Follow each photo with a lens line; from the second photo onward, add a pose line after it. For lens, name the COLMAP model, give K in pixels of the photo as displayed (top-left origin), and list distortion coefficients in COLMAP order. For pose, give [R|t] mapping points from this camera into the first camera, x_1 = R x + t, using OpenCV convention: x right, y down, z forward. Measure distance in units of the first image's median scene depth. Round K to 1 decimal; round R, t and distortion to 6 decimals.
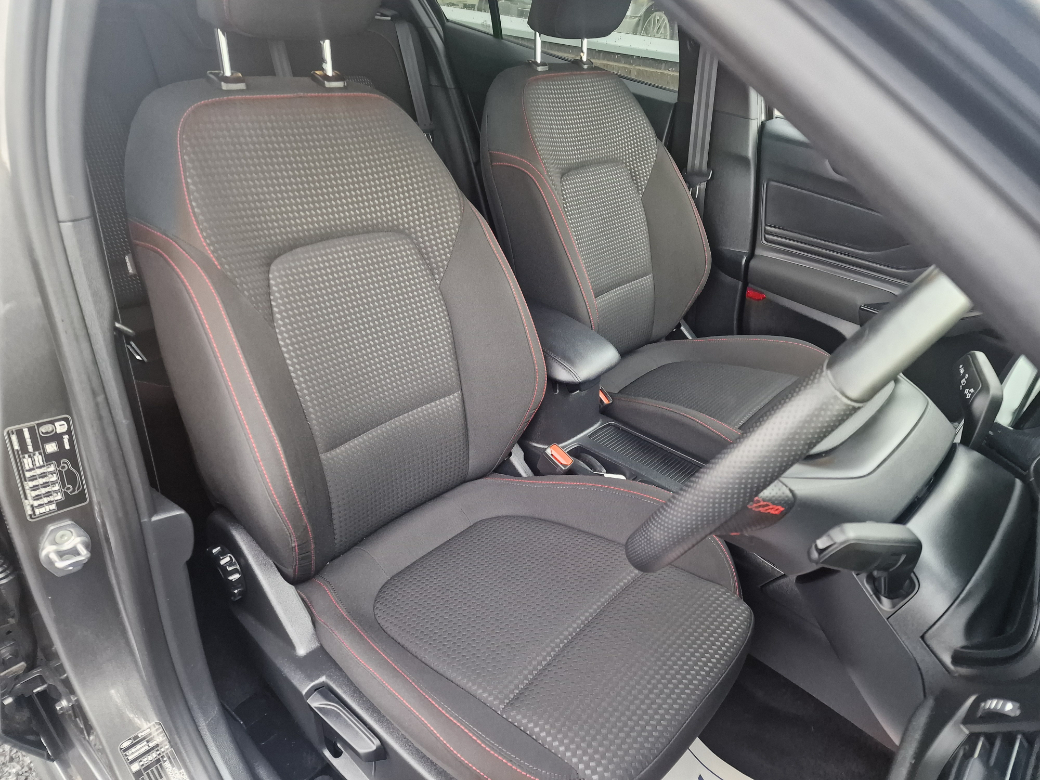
lens RADIAL K [[709.4, 0, 519.4], [0, 709.4, 411.7], [0, 0, 1]] dist [0.070214, -0.061472]
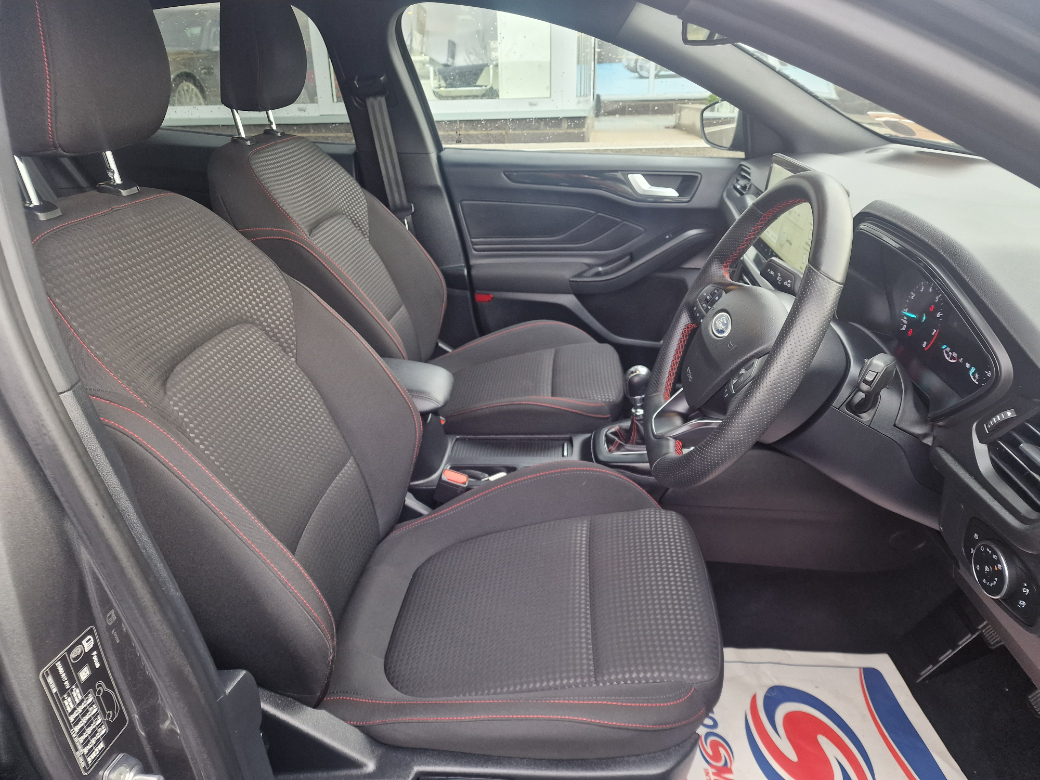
lens RADIAL K [[710.6, 0, 519.6], [0, 710.6, 395.5], [0, 0, 1]] dist [0.069698, -0.063246]
pose [[0.796483, -0.354845, 0.489591, -0.369732], [0.392615, 0.919290, 0.027563, -0.044821], [-0.459857, 0.170267, 0.871516, 0.018152]]
